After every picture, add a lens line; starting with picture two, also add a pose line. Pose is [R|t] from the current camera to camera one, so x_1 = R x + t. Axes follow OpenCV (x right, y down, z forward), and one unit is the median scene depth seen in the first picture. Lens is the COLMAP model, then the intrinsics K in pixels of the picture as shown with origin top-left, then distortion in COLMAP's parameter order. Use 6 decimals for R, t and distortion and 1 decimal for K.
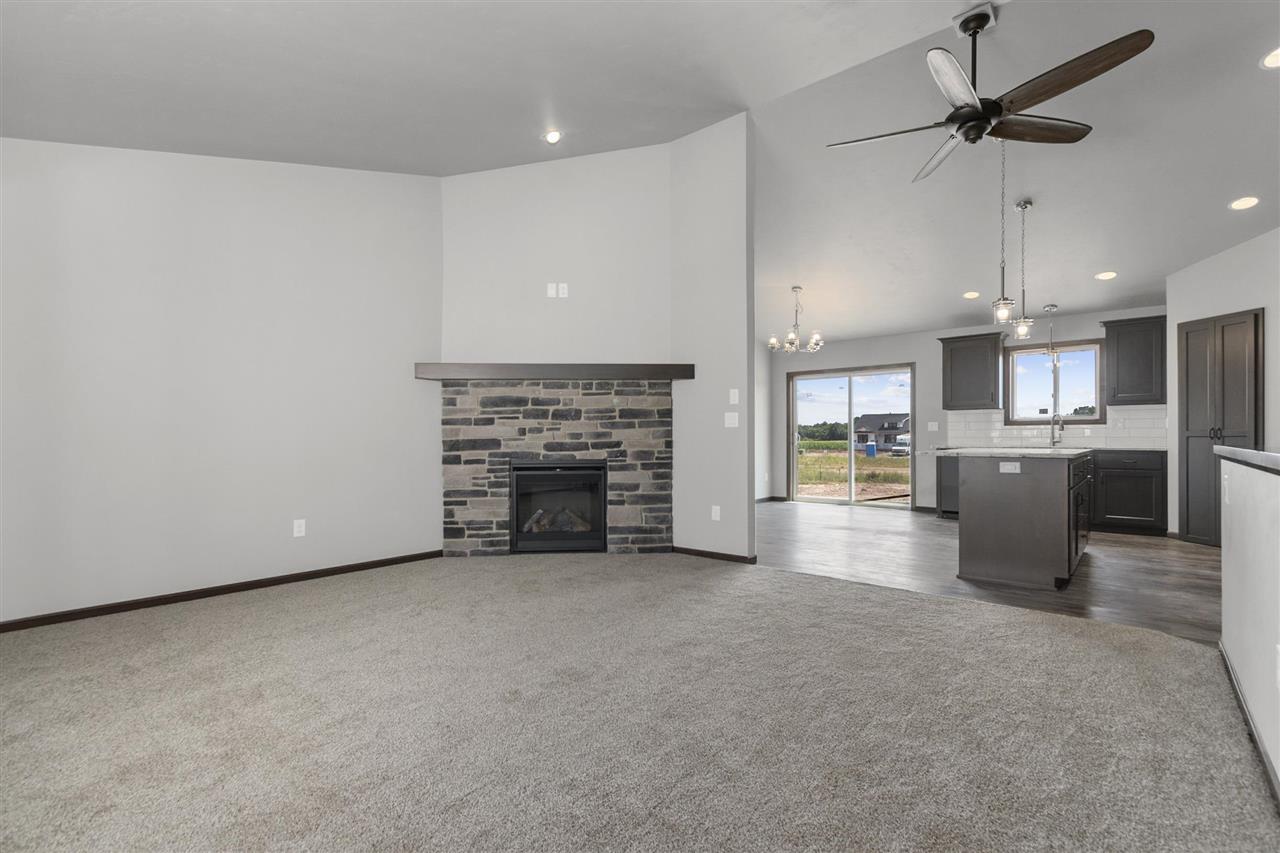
lens RADIAL K [[589.3, 0, 609.8], [0, 589.3, 444.5], [0, 0, 1]] dist [0.004188, 0.000154]
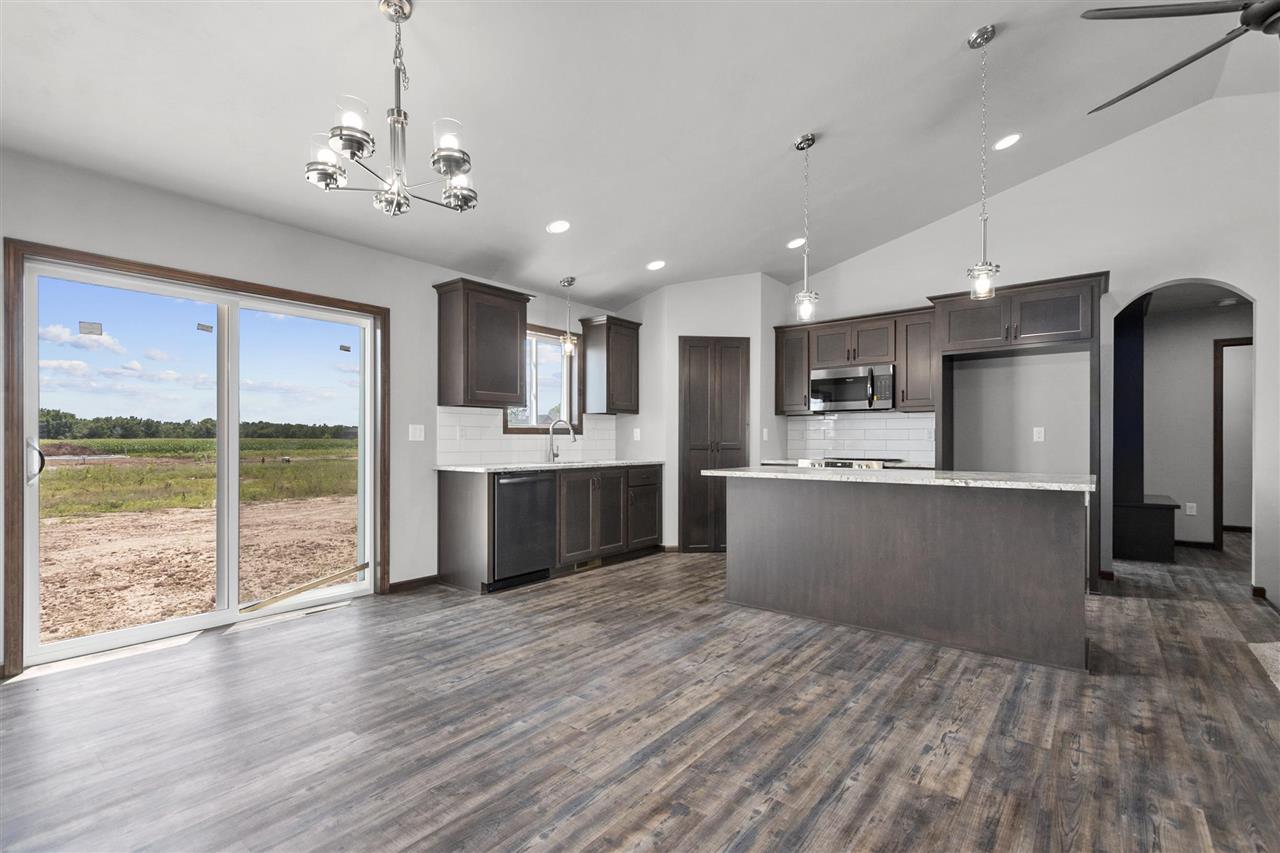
lens RADIAL K [[589.3, 0, 628.5], [0, 589.3, 452.1], [0, 0, 1]] dist [0.004188, 0.000154]
pose [[-0.061623, -0.010873, 0.998040, -0.031267], [0.013761, 0.999836, 0.011742, -0.024543], [-0.998005, 0.014457, -0.061463, 1.305521]]
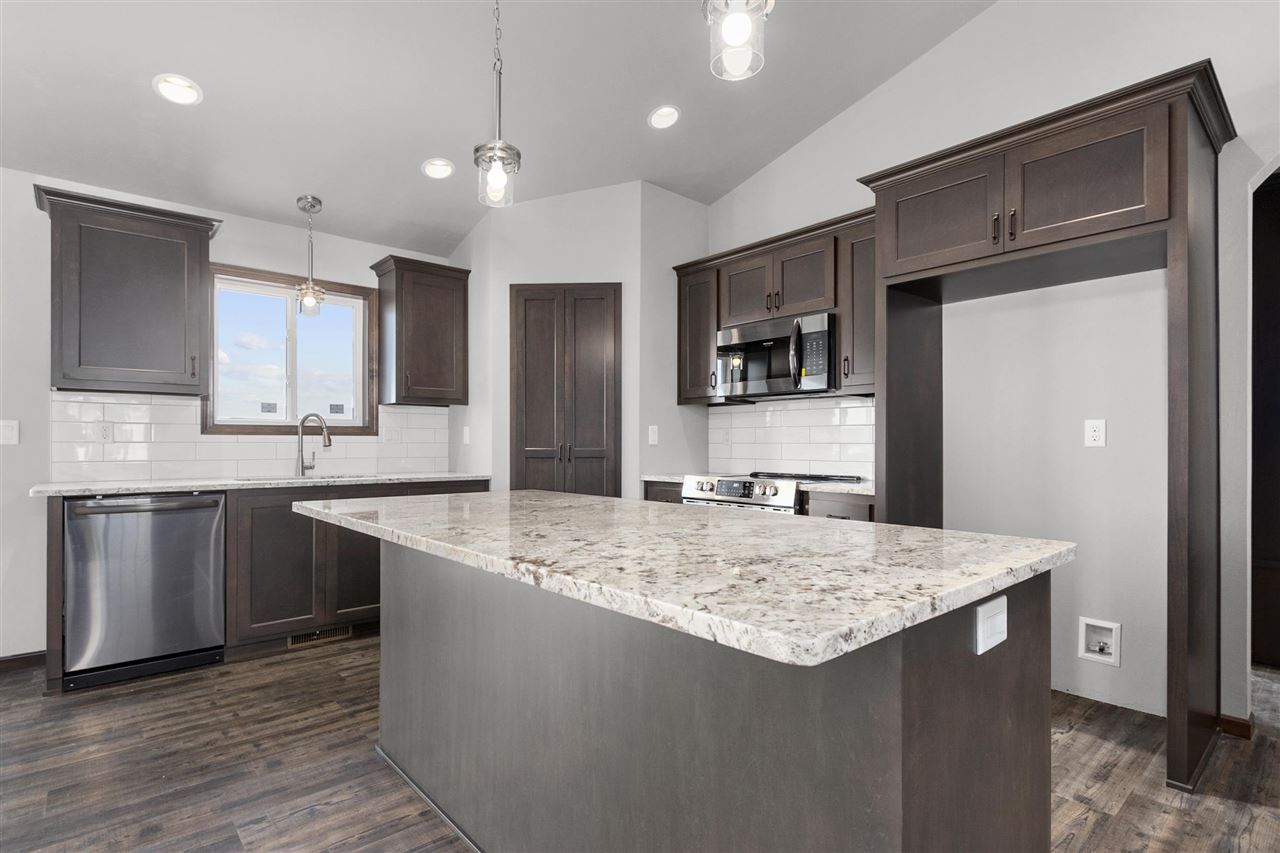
lens RADIAL K [[629.5, 0, 632.6], [0, 629.5, 453.5], [0, 0, 1]] dist [-0.001172, -0.000423]
pose [[0.111791, -0.006571, 0.993710, 0.324438], [0.011127, 0.999924, 0.005360, -0.023182], [-0.993669, 0.010457, 0.111855, 0.899049]]
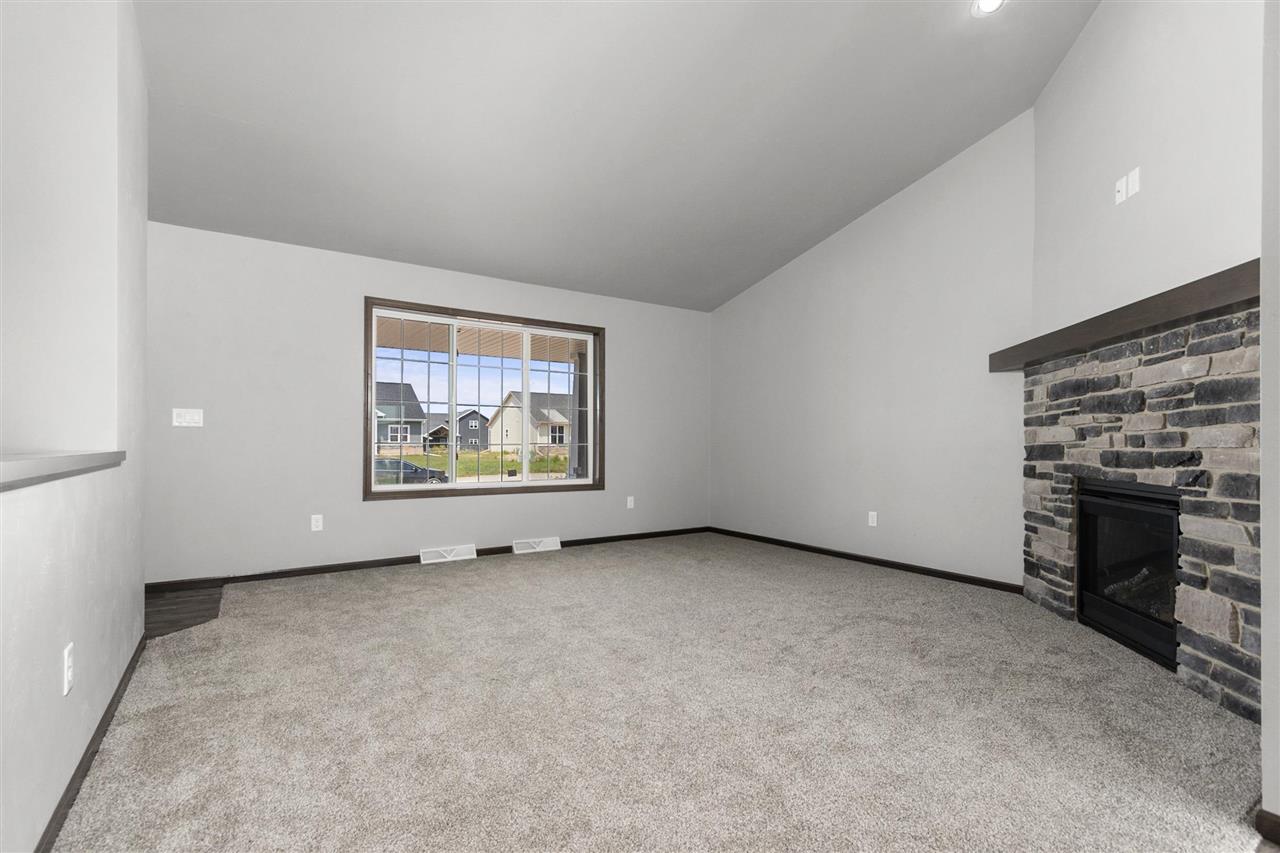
lens RADIAL K [[589.3, 0, 636.1], [0, 589.3, 432.3], [0, 0, 1]] dist [0.004188, 0.000154]
pose [[-0.246069, -0.011945, -0.969179, 0.588574], [-0.017127, 0.999822, -0.007974, -0.009874], [0.969101, 0.014637, -0.246230, 0.680744]]
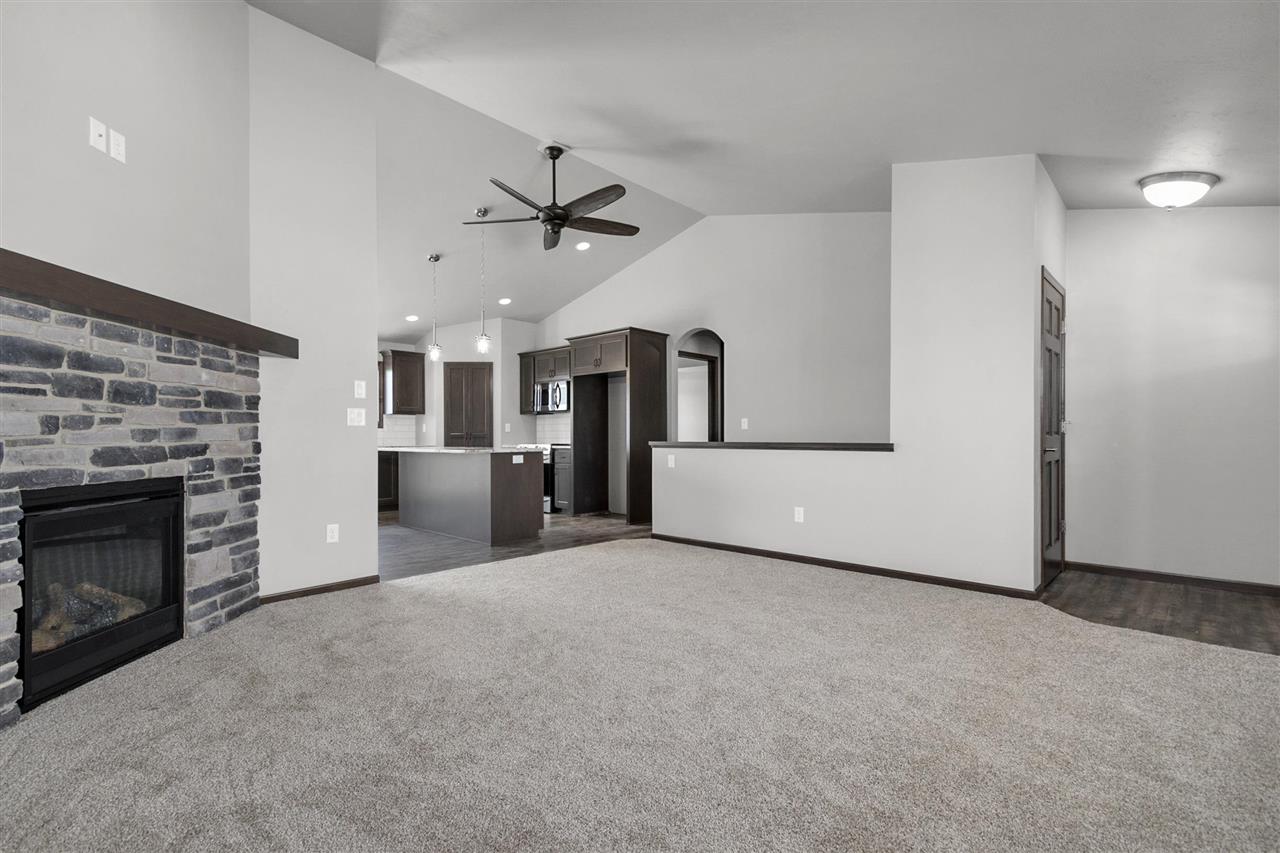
lens RADIAL K [[589.3, 0, 634.9], [0, 589.3, 431.7], [0, 0, 1]] dist [0.004188, 0.000154]
pose [[0.030949, 0.011475, 0.999455, -0.573884], [0.014494, 0.999824, -0.011928, -0.004690], [-0.999416, 0.014856, 0.030778, 0.542817]]
